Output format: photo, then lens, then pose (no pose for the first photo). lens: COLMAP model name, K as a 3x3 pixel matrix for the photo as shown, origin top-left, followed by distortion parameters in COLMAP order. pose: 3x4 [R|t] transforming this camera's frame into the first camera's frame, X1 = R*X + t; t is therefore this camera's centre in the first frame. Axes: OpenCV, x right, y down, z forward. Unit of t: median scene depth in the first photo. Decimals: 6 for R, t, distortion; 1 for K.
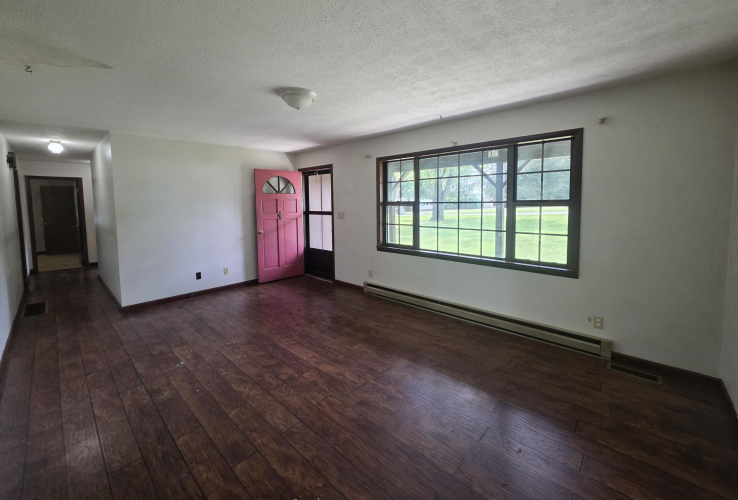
lens RADIAL K [[295.8, 0, 366.2], [0, 295.8, 222.7], [0, 0, 1]] dist [0.000154, -0.000033]
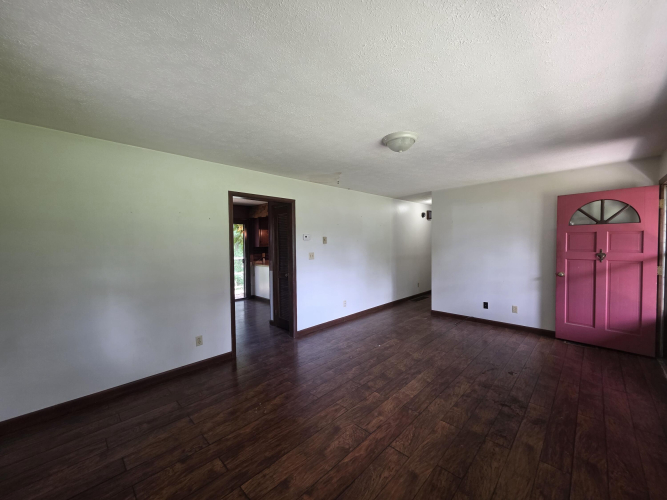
lens RADIAL K [[267.2, 0, 330.4], [0, 267.2, 250.9], [0, 0, 1]] dist [0.000399, -0.000042]
pose [[-0.030747, 0.045394, -0.998496, 0.545981], [-0.057869, 0.997212, 0.047118, -0.042610], [0.997851, 0.059230, -0.028034, 0.576439]]
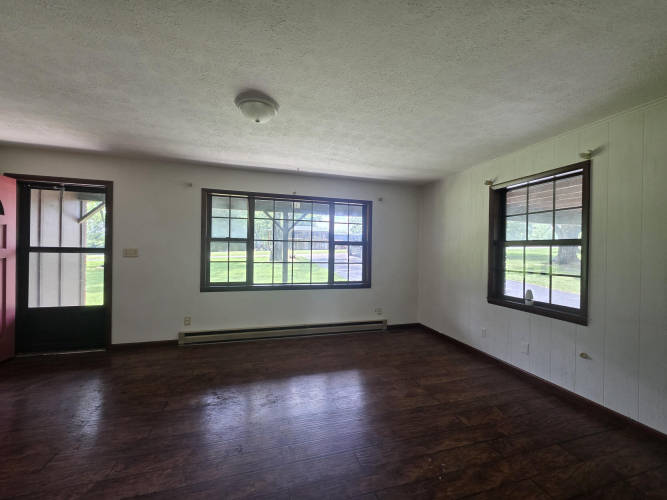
lens RADIAL K [[267.2, 0, 330.4], [0, 267.2, 250.9], [0, 0, 1]] dist [0.000399, -0.000042]
pose [[0.510211, 0.015416, 0.859911, -0.568503], [0.036526, 0.998549, -0.039573, 0.021570], [-0.859273, 0.051600, 0.508908, 0.318724]]
